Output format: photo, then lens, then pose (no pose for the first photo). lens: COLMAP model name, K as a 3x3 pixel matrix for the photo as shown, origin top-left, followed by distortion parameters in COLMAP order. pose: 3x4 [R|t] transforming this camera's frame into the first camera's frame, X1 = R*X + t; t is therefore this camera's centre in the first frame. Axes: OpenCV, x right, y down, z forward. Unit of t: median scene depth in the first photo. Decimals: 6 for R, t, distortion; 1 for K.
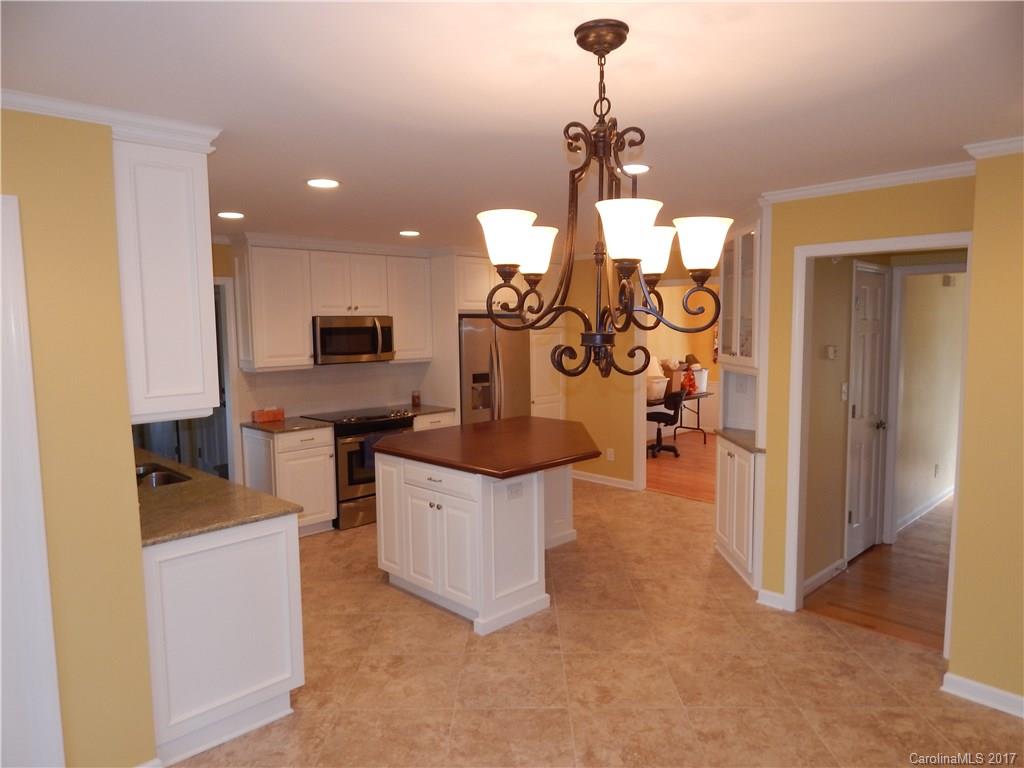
lens RADIAL K [[675.8, 0, 502.9], [0, 675.8, 380.9], [0, 0, 1]] dist [0.019838, -0.009254]
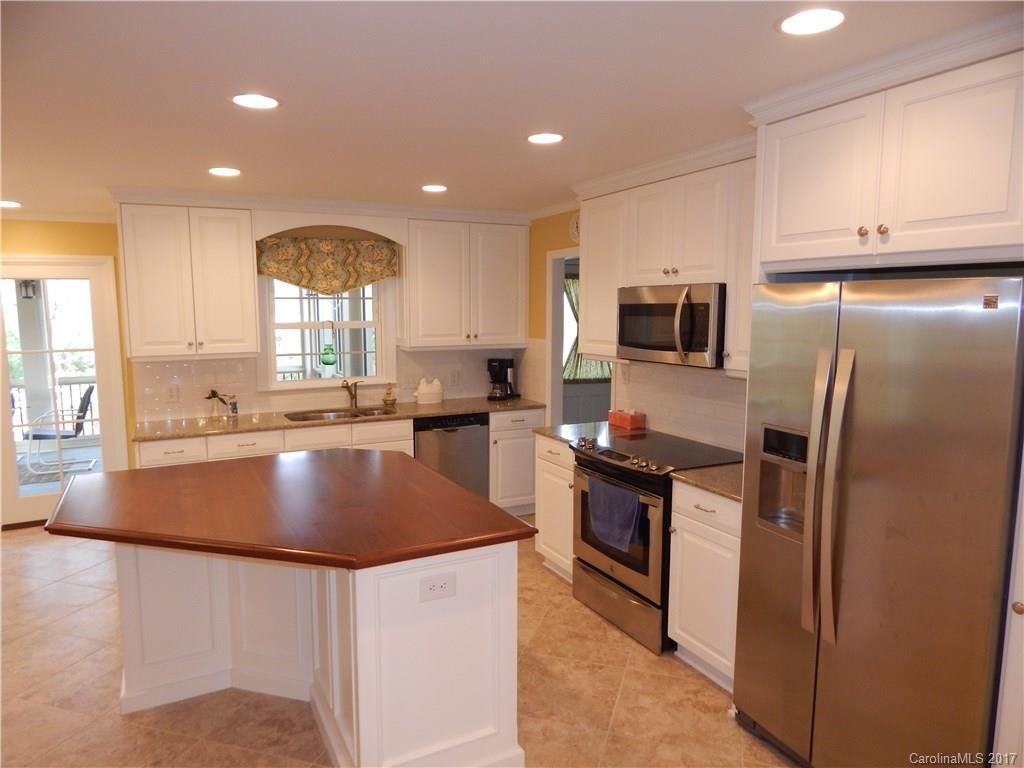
lens RADIAL K [[675.8, 0, 511.7], [0, 675.8, 385.7], [0, 0, 1]] dist [0.019838, -0.009254]
pose [[-0.279248, 0.132839, -0.950986, 0.393792], [-0.066597, 0.985320, 0.157191, -0.092887], [0.957907, 0.107228, -0.266302, 1.044592]]
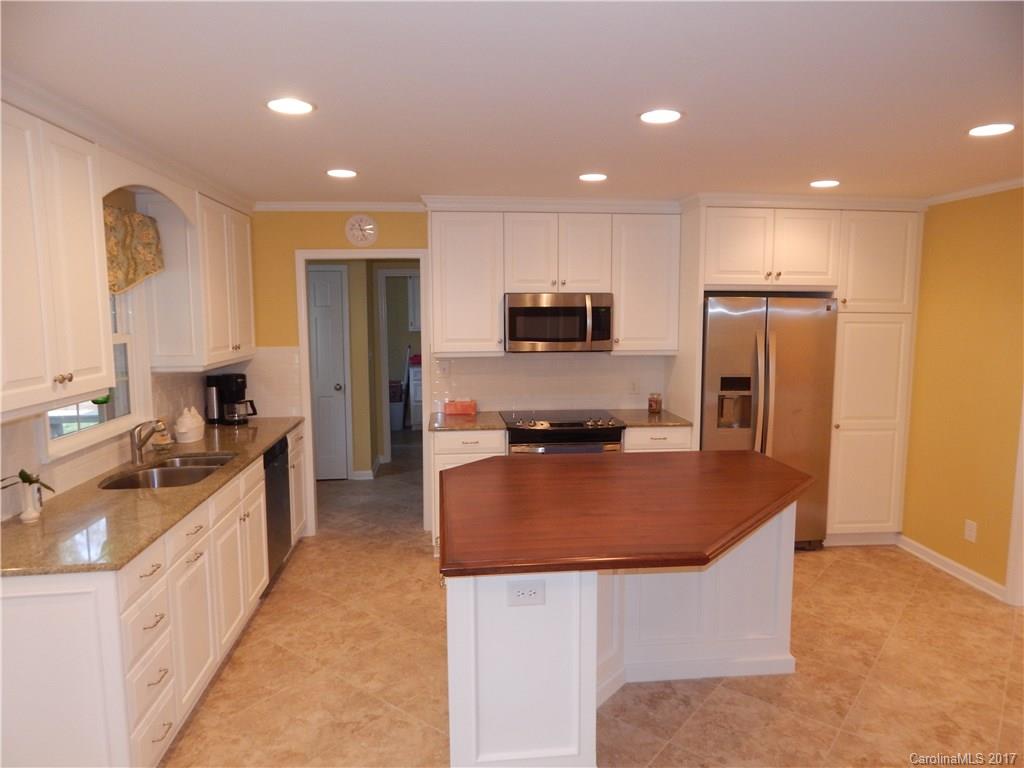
lens RADIAL K [[675.8, 0, 512.1], [0, 675.8, 381.9], [0, 0, 1]] dist [0.019838, -0.009254]
pose [[0.793985, 0.085038, -0.601960, 0.223246], [-0.060843, 0.996312, 0.060496, -0.037148], [0.604885, -0.011408, 0.796231, 0.338556]]
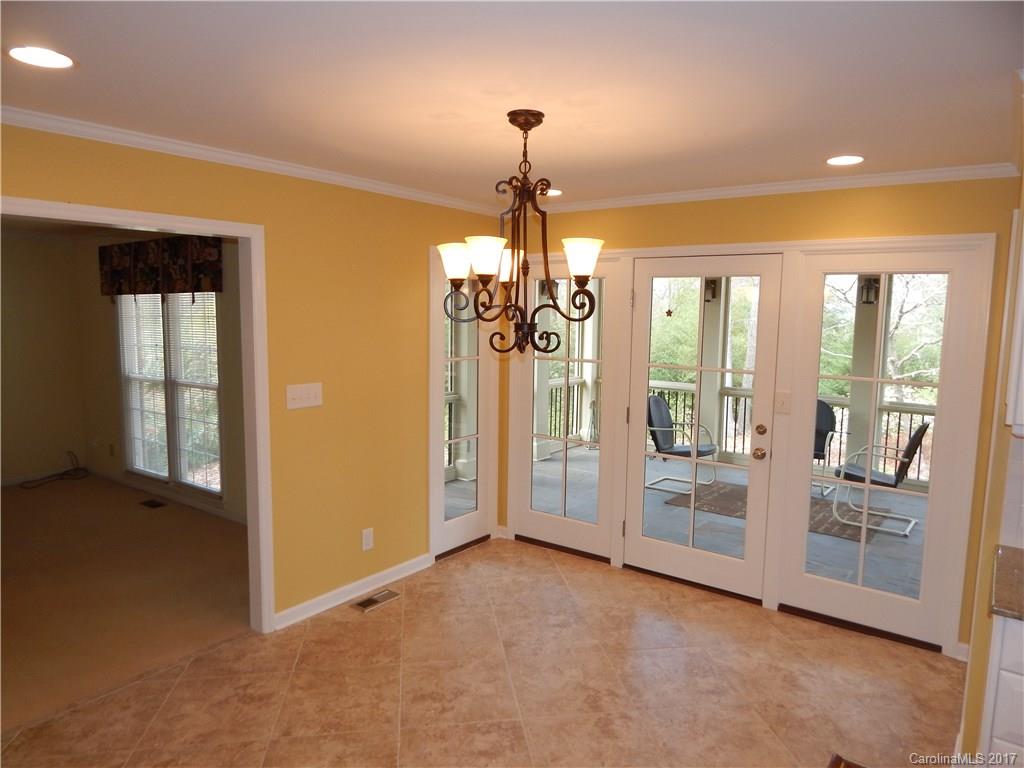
lens RADIAL K [[667.5, 0, 519.8], [0, 667.5, 382.3], [0, 0, 1]] dist [-0.013403, 0.004869]
pose [[-0.985750, 0.031496, -0.165241, 0.113415], [-0.002197, 0.979821, 0.199867, -0.070689], [0.168202, 0.197382, -0.965789, 0.740333]]
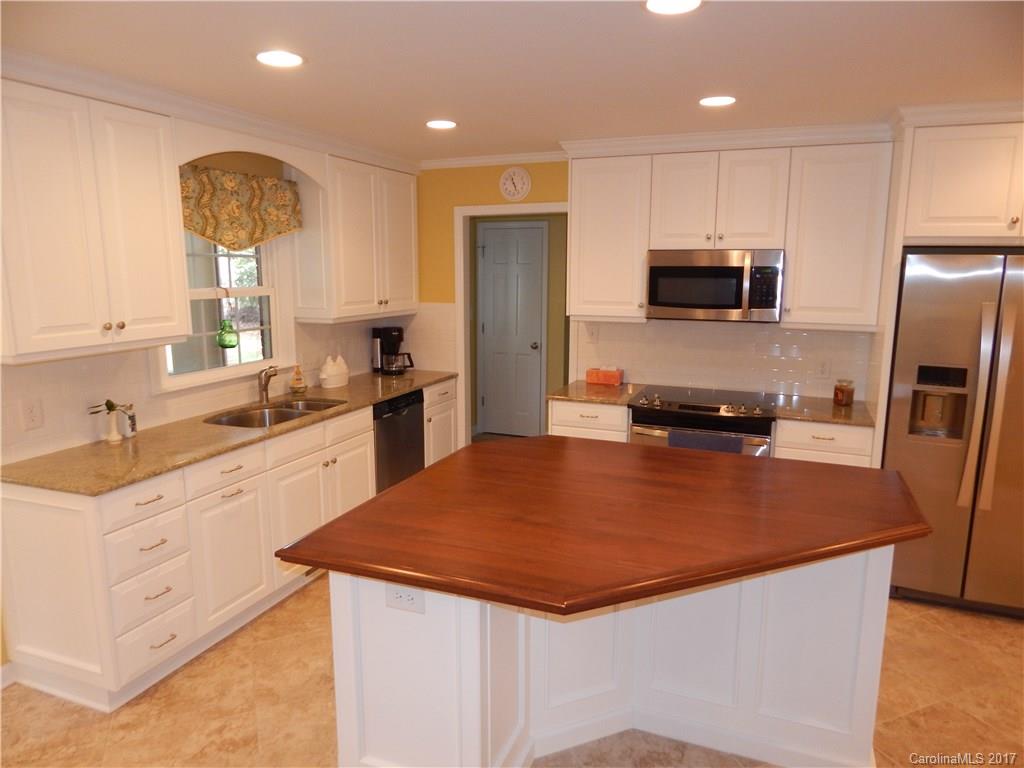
lens RADIAL K [[675.8, 0, 516.1], [0, 675.8, 381.7], [0, 0, 1]] dist [0.019838, -0.009254]
pose [[0.421483, 0.177934, -0.889208, 0.309703], [-0.084271, 0.984003, 0.156959, -0.057098], [0.902912, 0.008779, 0.429735, 0.549687]]
